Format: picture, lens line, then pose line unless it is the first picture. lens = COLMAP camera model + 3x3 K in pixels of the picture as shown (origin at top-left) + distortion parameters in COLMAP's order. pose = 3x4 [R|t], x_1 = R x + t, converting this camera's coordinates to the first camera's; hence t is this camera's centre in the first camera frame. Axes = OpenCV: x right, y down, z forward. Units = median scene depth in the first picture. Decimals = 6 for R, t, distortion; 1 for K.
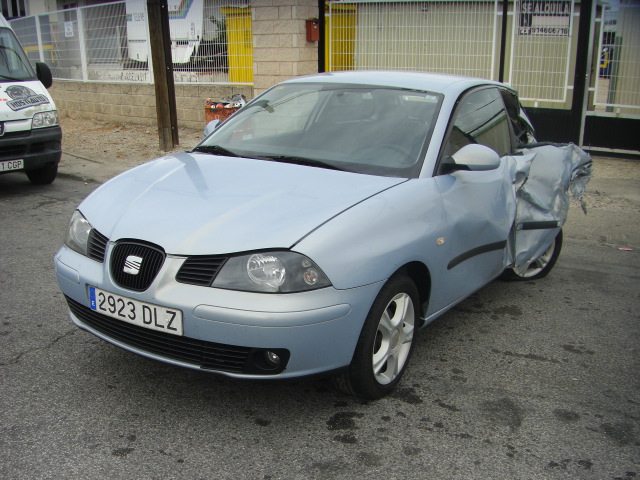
lens RADIAL K [[722.3, 0, 289.8], [0, 722.3, 319.5], [0, 0, 1]] dist [-0.169962, 0.061666]
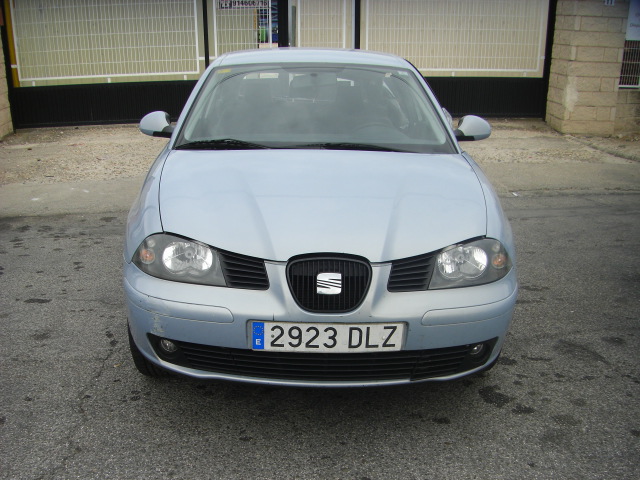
lens RADIAL K [[715.7, 0, 288.7], [0, 715.7, 311.2], [0, 0, 1]] dist [-0.124284, 0.009575]
pose [[0.832350, -0.212122, 0.512053, -0.681601], [0.203170, 0.976328, 0.074196, -0.114267], [-0.515671, 0.042276, 0.855743, 0.302966]]
